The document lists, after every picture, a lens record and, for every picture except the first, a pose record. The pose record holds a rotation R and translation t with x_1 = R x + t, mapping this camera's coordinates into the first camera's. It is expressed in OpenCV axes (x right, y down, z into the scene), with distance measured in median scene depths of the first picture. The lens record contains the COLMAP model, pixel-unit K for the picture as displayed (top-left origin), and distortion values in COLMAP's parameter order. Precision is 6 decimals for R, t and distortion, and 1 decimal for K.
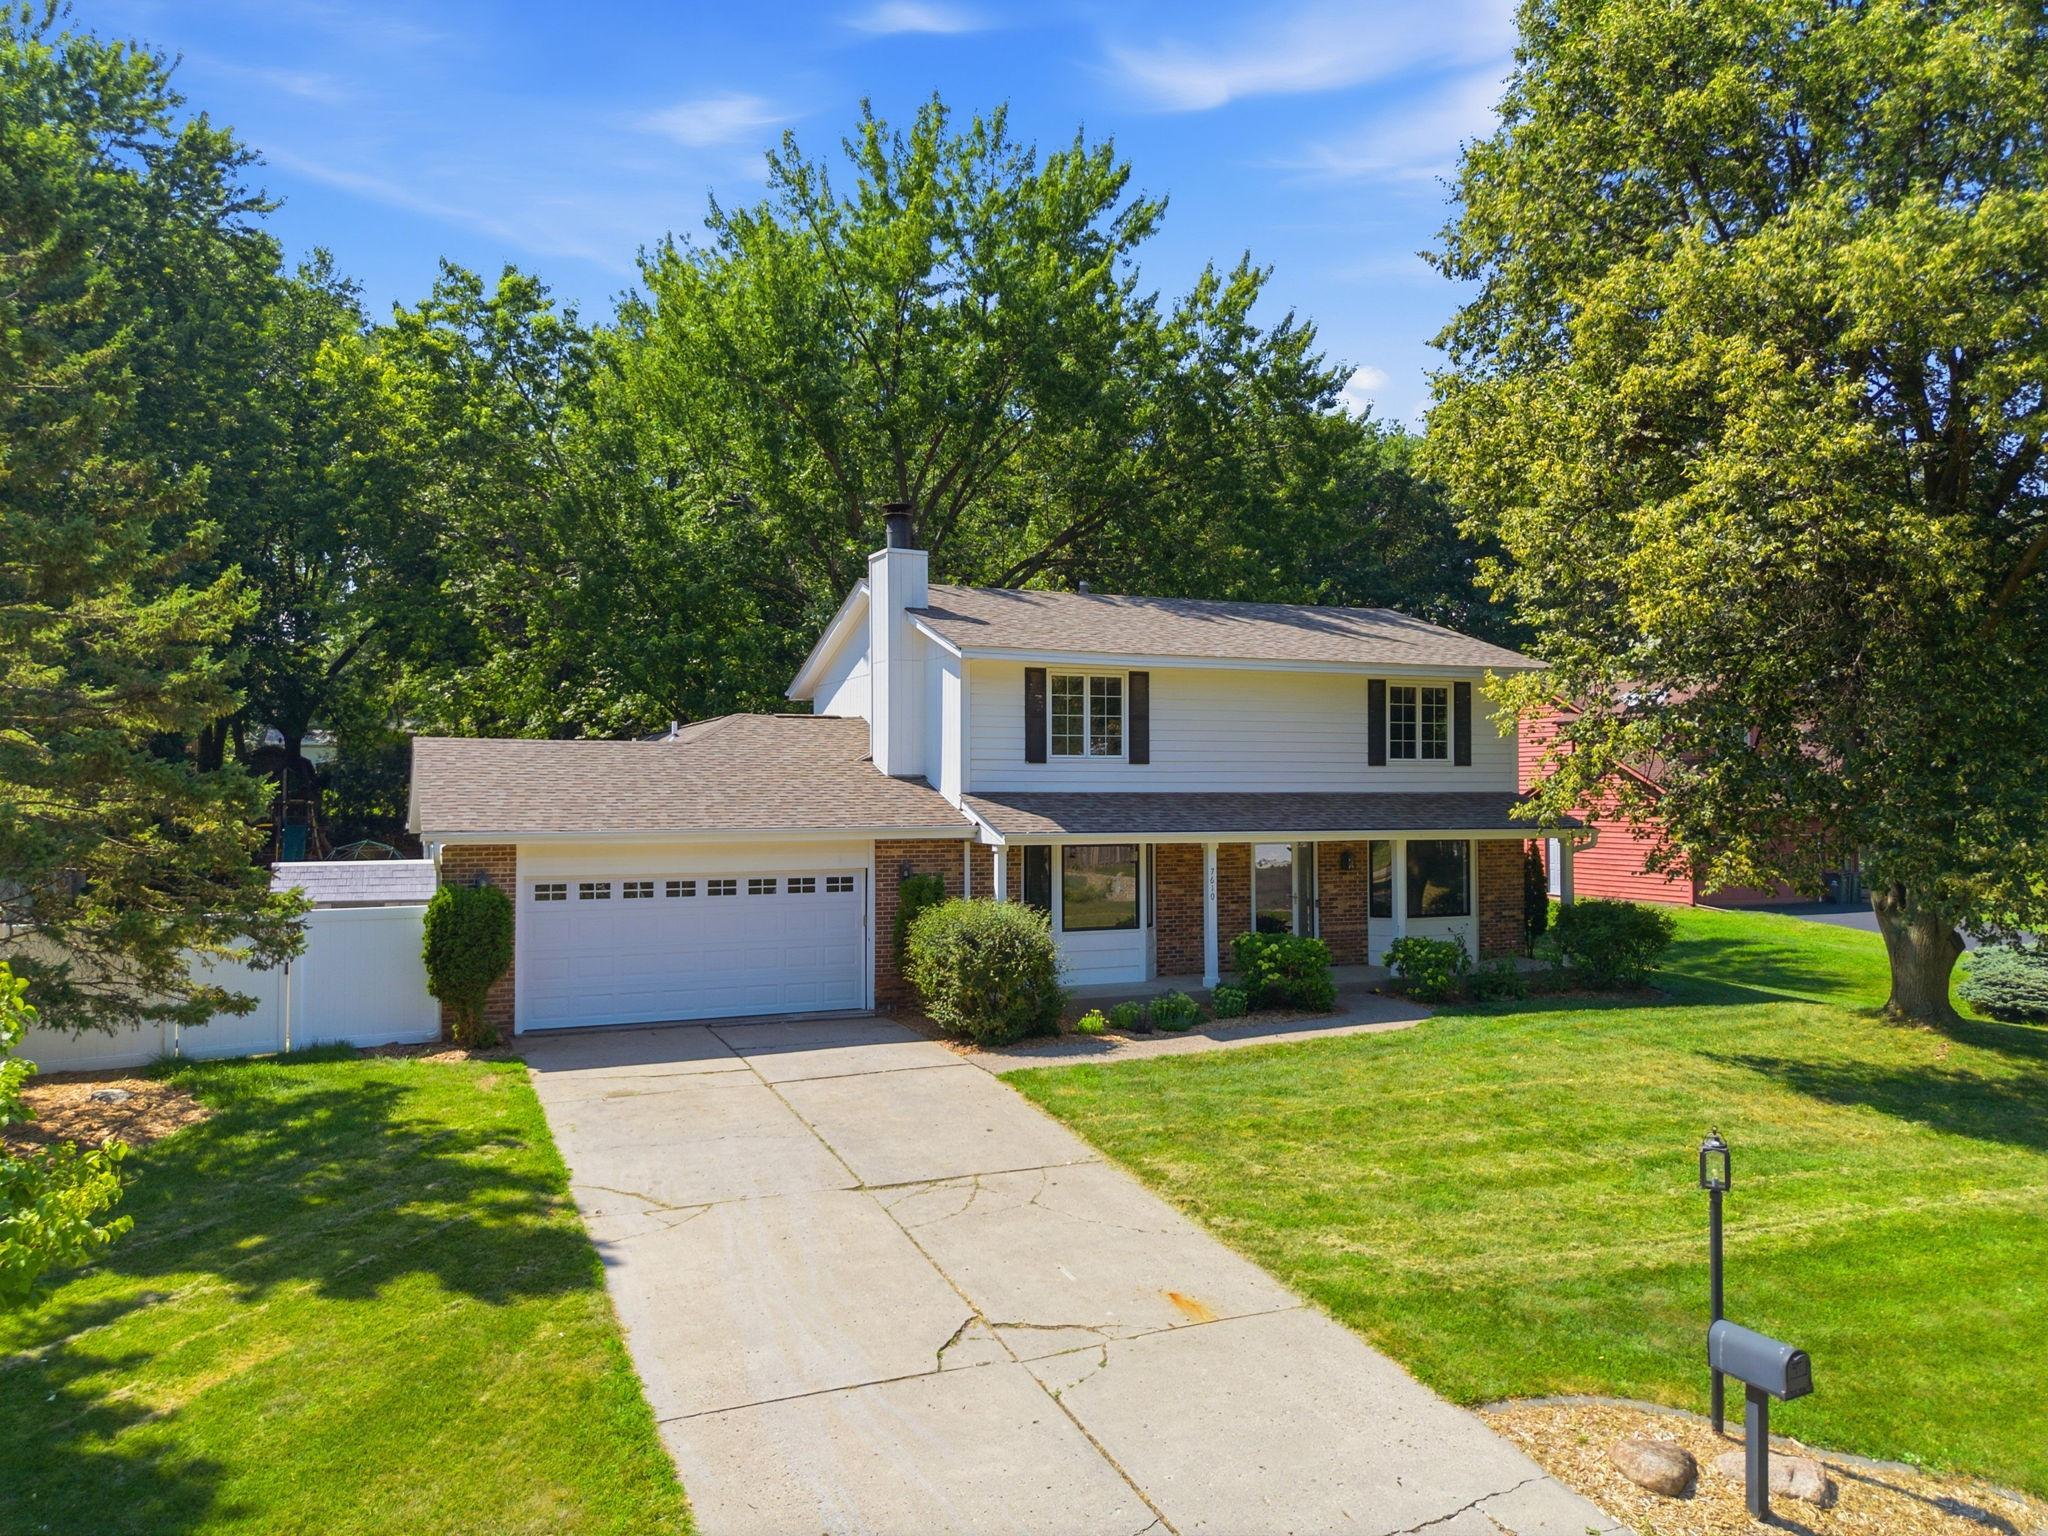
lens RADIAL K [[1470.4, 0, 1019.1], [0, 1470.4, 766.0], [0, 0, 1]] dist [0.065844, -0.056554]
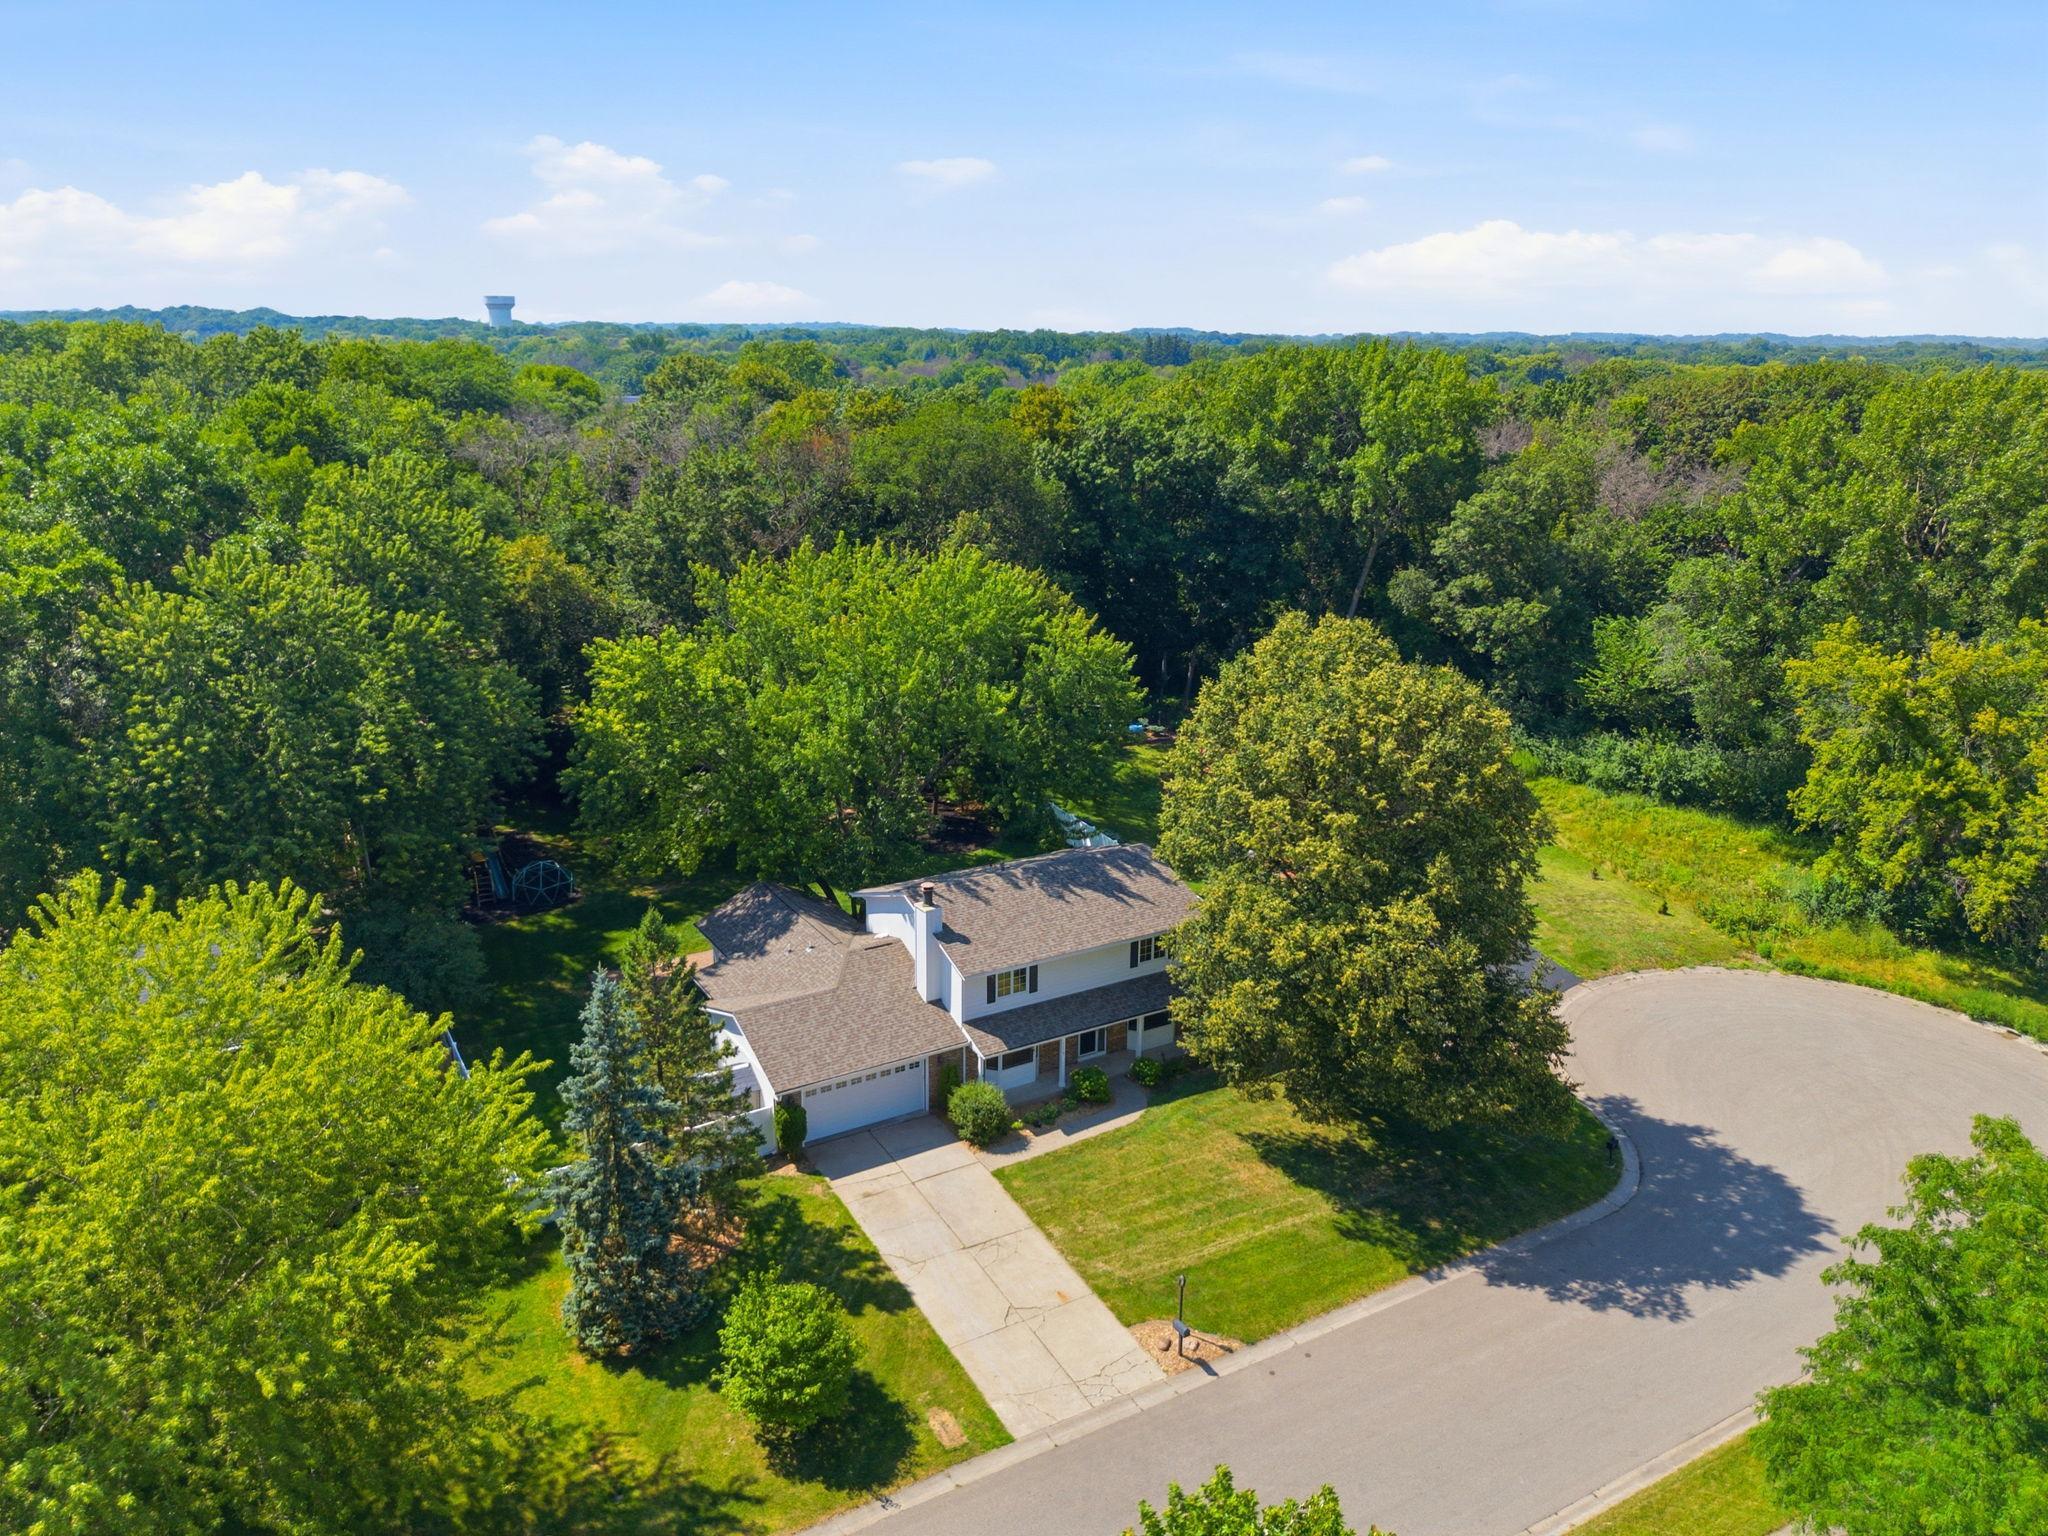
lens RADIAL K [[1473.5, 0, 1026.5], [0, 1473.5, 746.7], [0, 0, 1]] dist [0.026185, -0.005040]
pose [[0.991835, -0.024617, 0.125130, -0.262507], [-0.013193, 0.956123, 0.292668, -1.308763], [-0.126844, -0.291930, 0.947991, -1.372229]]
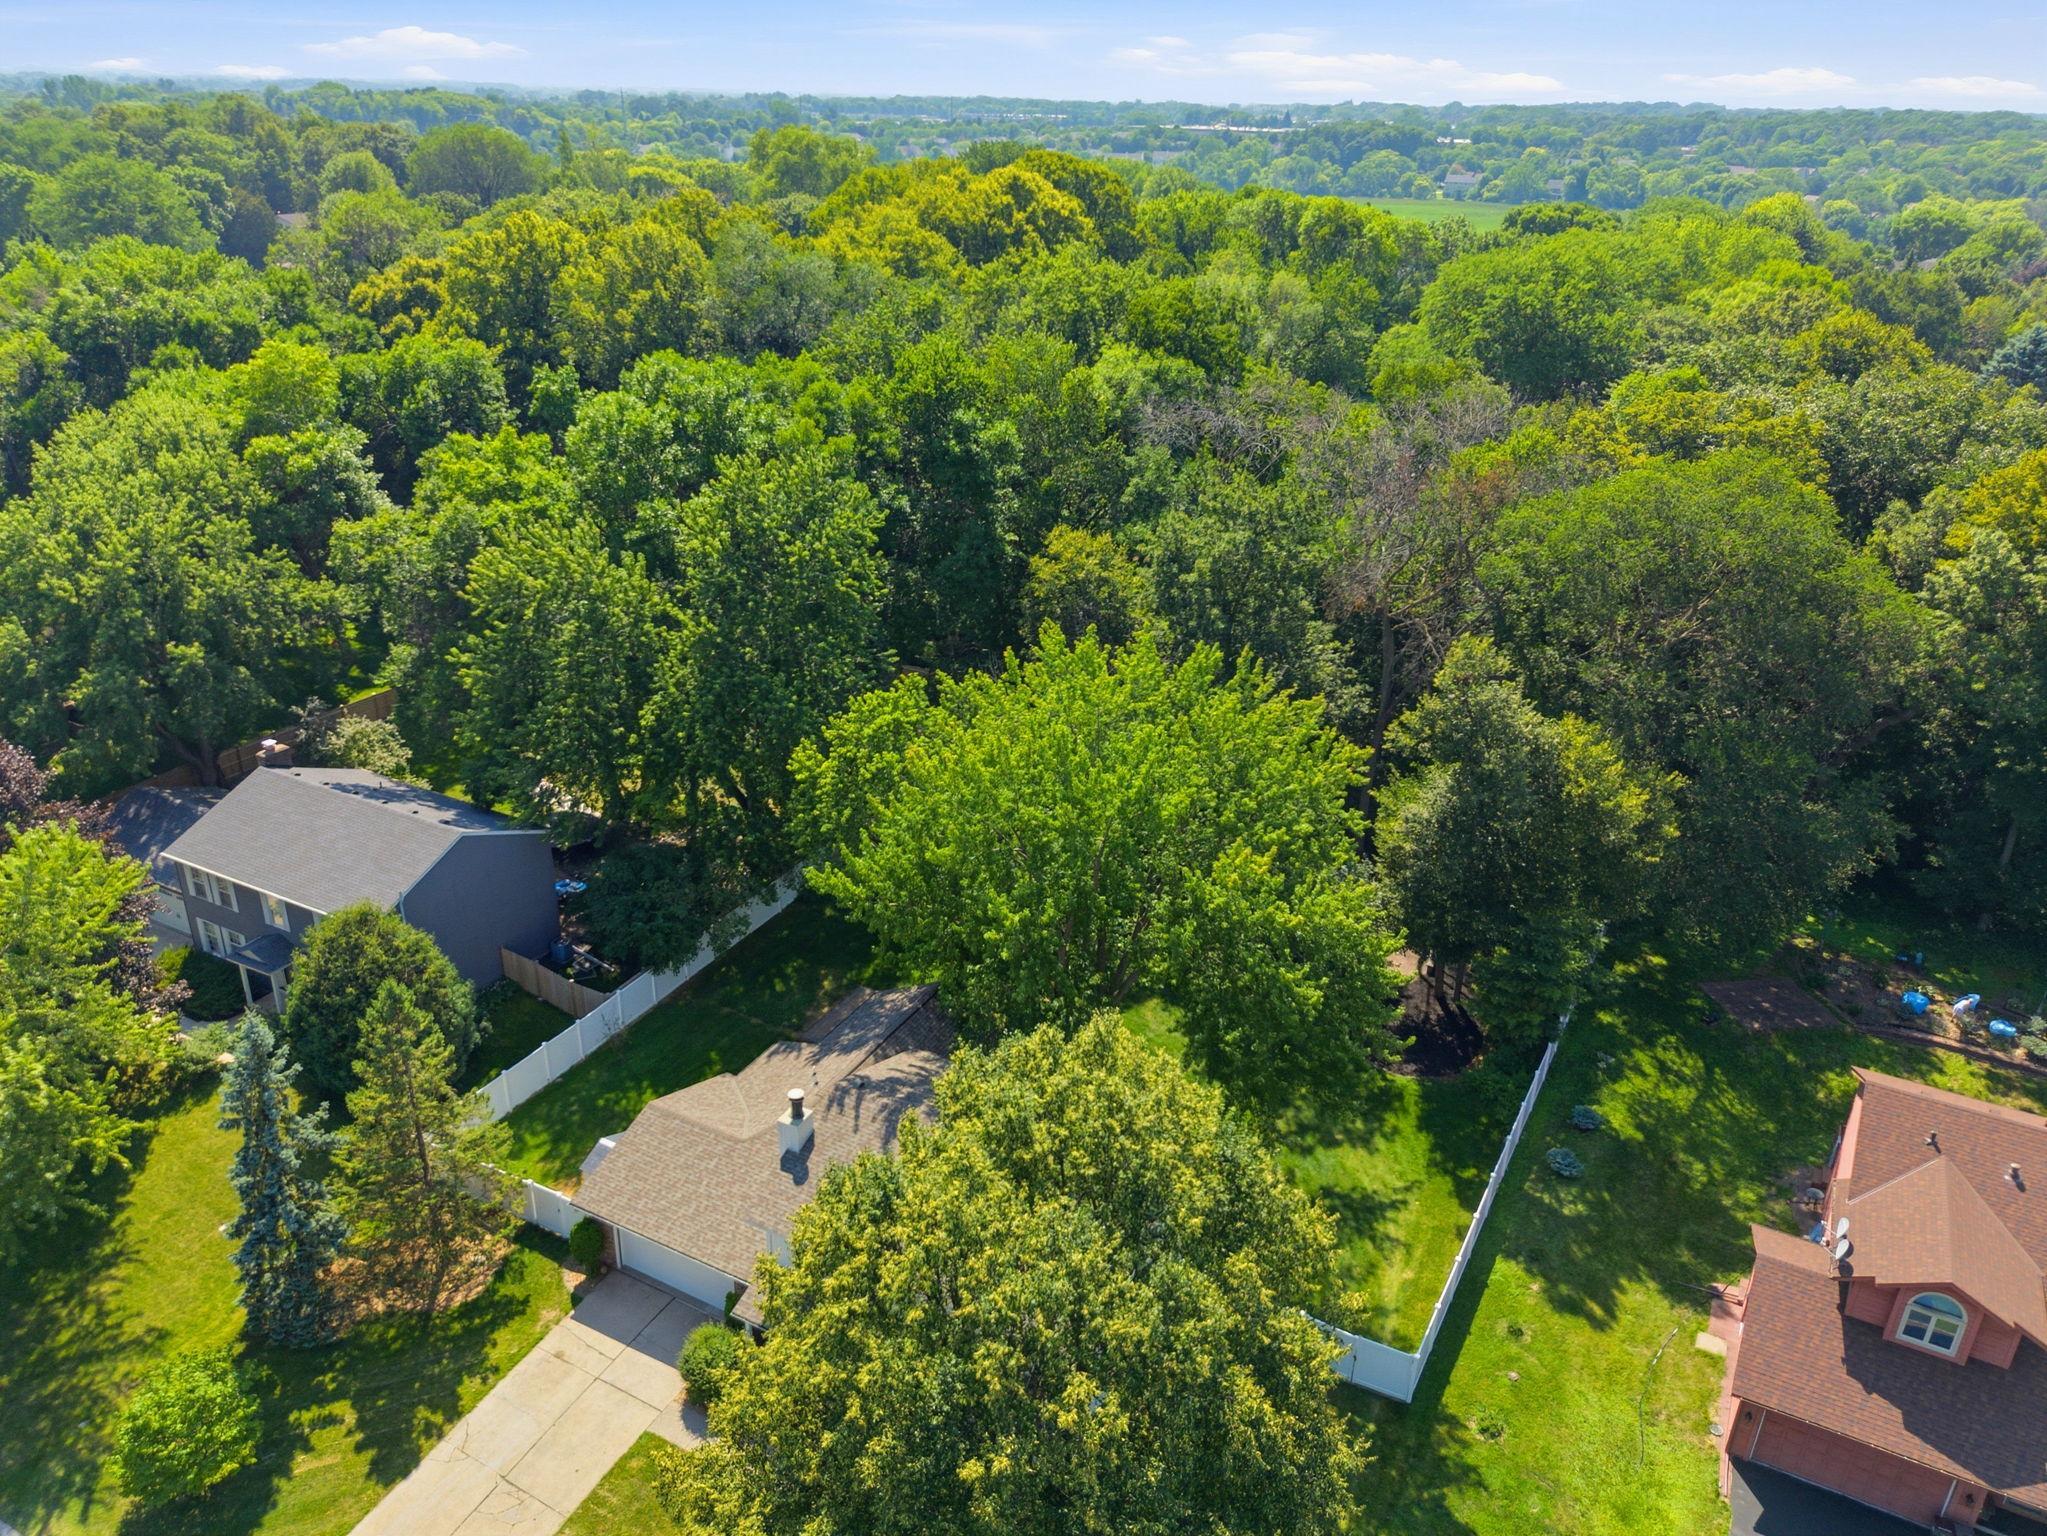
lens RADIAL K [[1469.7, 0, 1018.6], [0, 1469.7, 766.0], [0, 0, 1]] dist [0.065844, -0.056554]
pose [[0.615868, 0.337176, -0.712053, 1.614145], [-0.004163, 0.905173, 0.425024, -1.695485], [0.787839, -0.258794, 0.558870, 0.361581]]
